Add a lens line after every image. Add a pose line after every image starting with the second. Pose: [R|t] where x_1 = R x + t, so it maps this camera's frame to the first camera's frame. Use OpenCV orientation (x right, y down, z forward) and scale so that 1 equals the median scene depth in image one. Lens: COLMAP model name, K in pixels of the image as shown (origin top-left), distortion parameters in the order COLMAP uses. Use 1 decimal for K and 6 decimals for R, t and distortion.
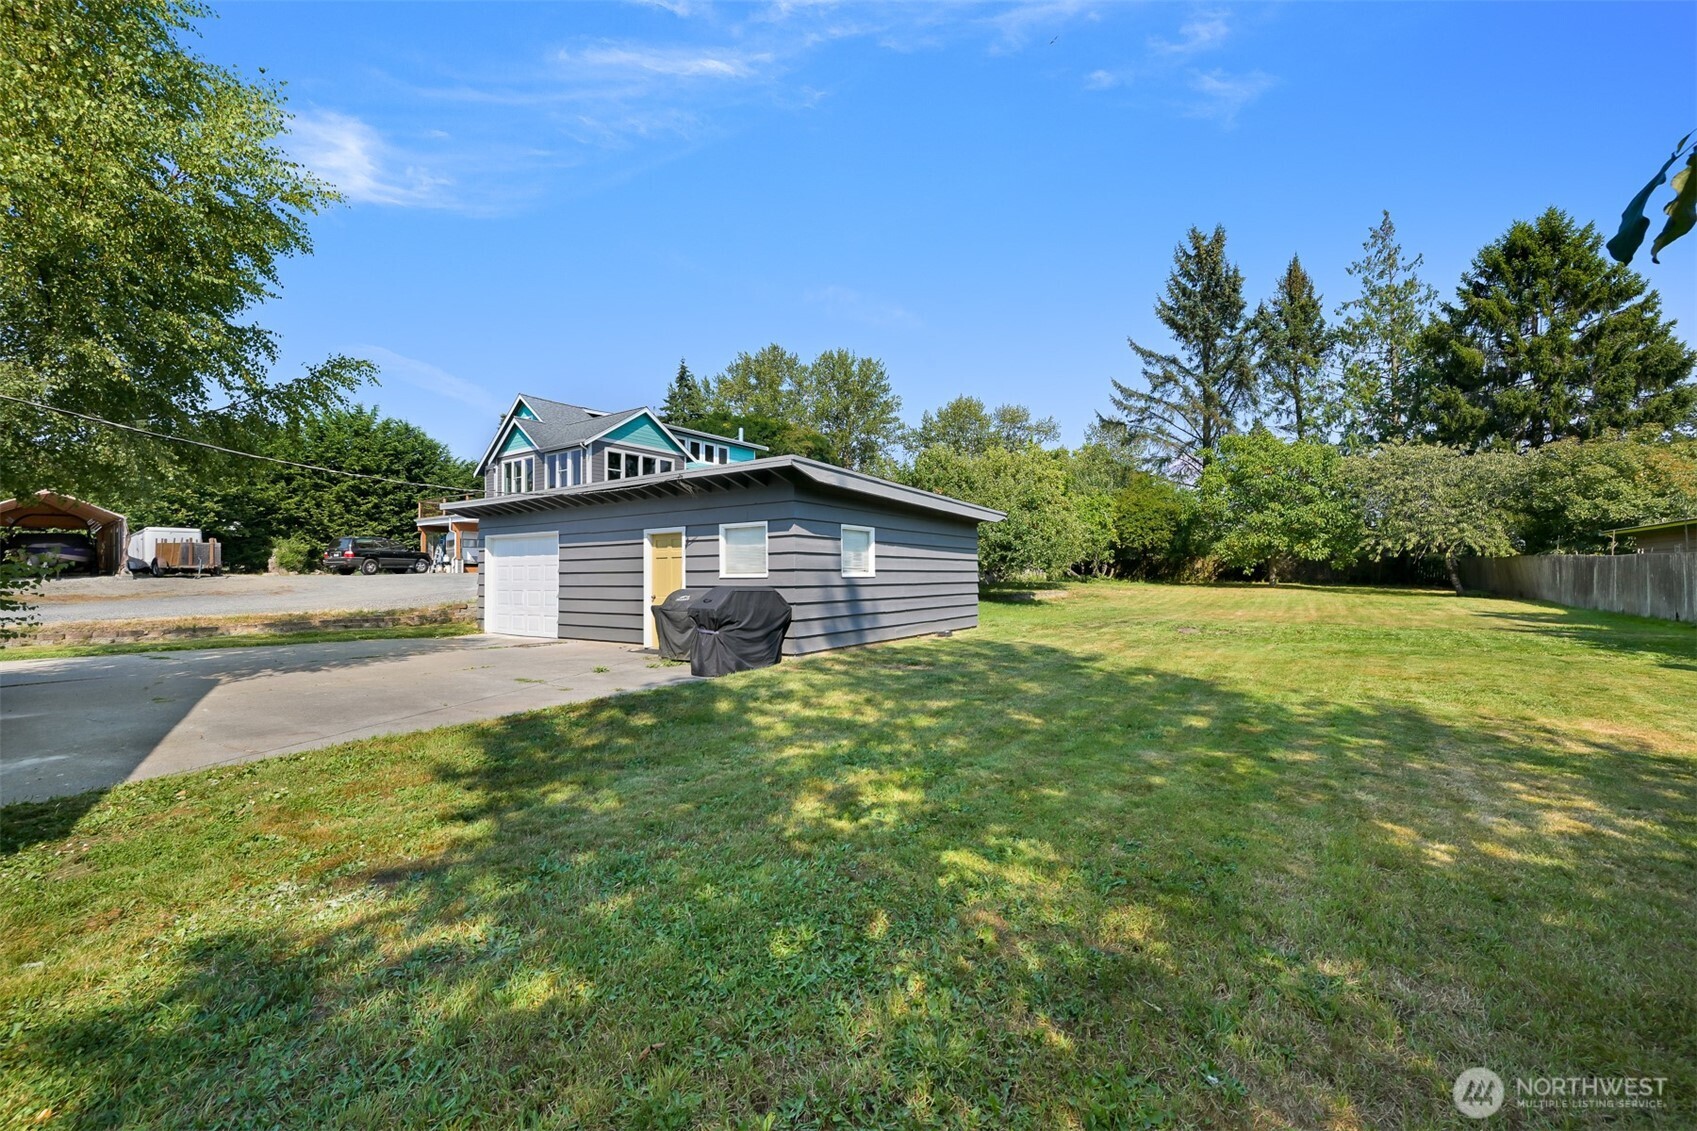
lens RADIAL K [[666.0, 0, 852.2], [0, 666.0, 565.4], [0, 0, 1]] dist [-0.002411, 0.000045]
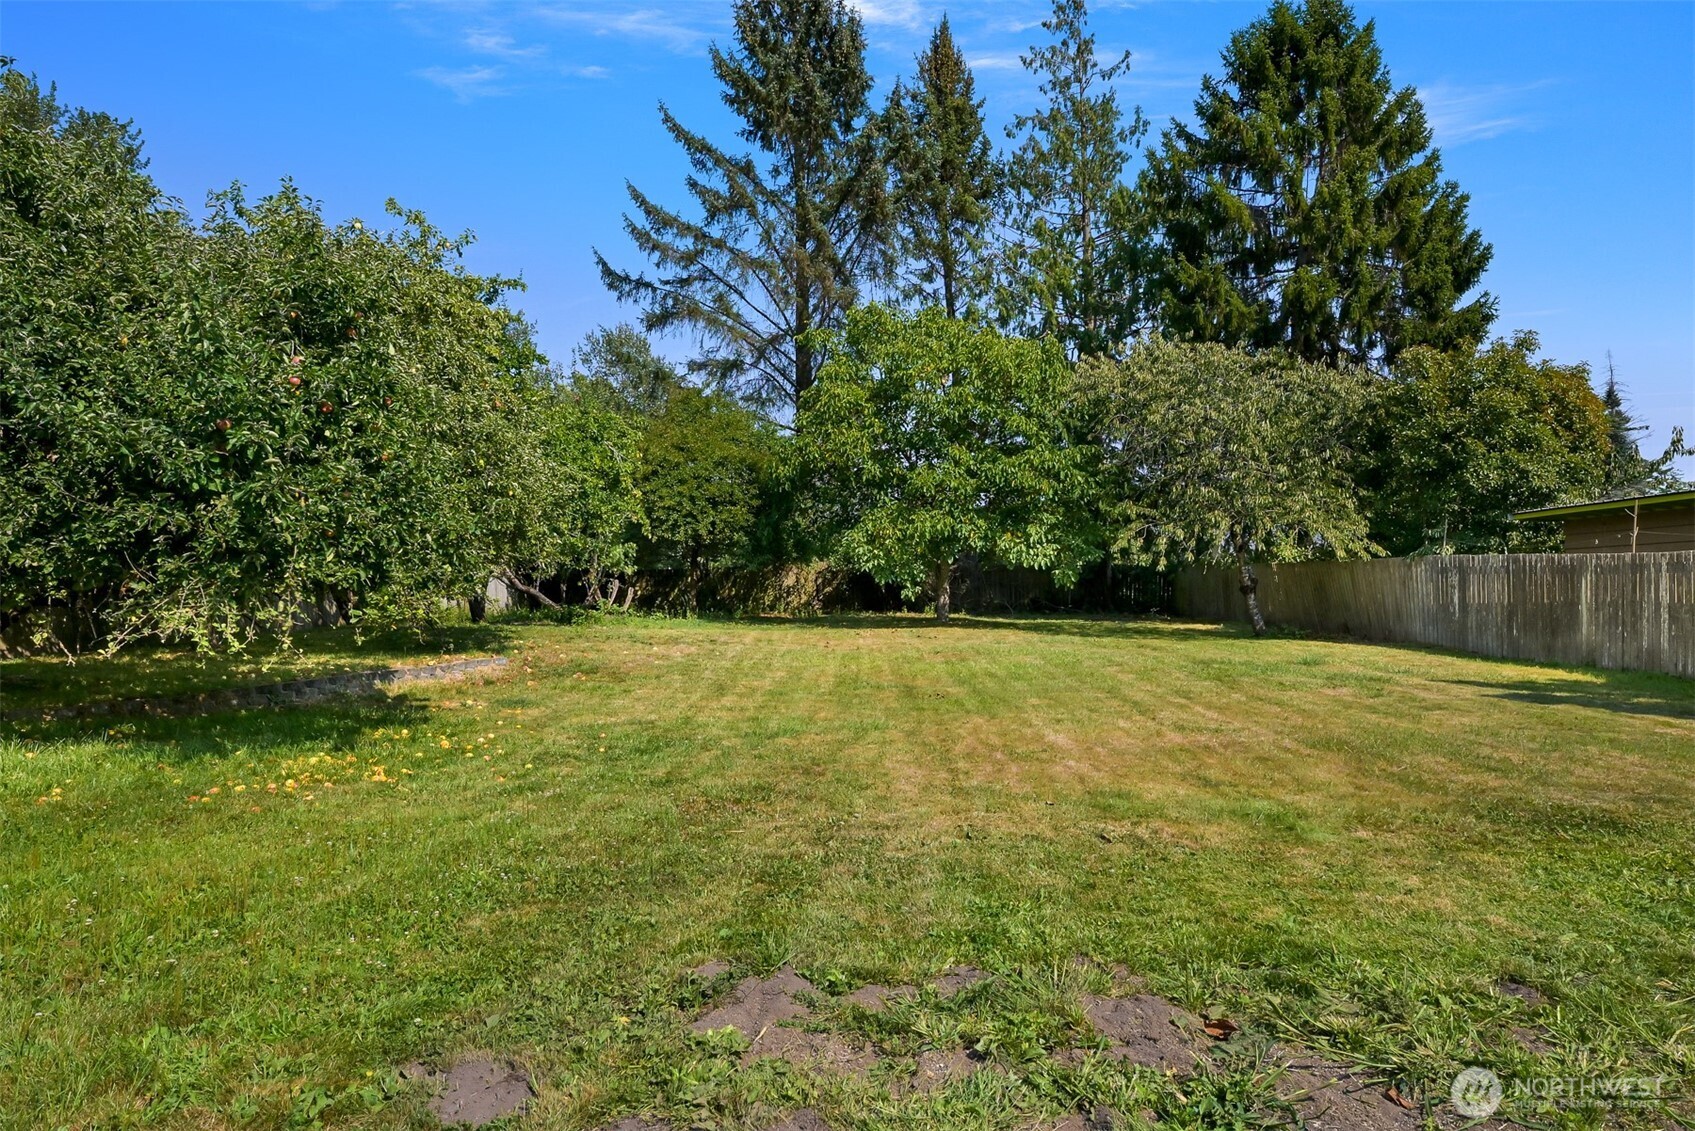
lens RADIAL K [[1082.9, 0, 850.7], [0, 1082.9, 564.0], [0, 0, 1]] dist [0.008082, -0.005542]
pose [[0.836868, 0.006843, 0.547362, 0.120677], [0.003767, 0.999826, -0.018259, 0.002409], [-0.547392, 0.017343, 0.836697, 0.320985]]
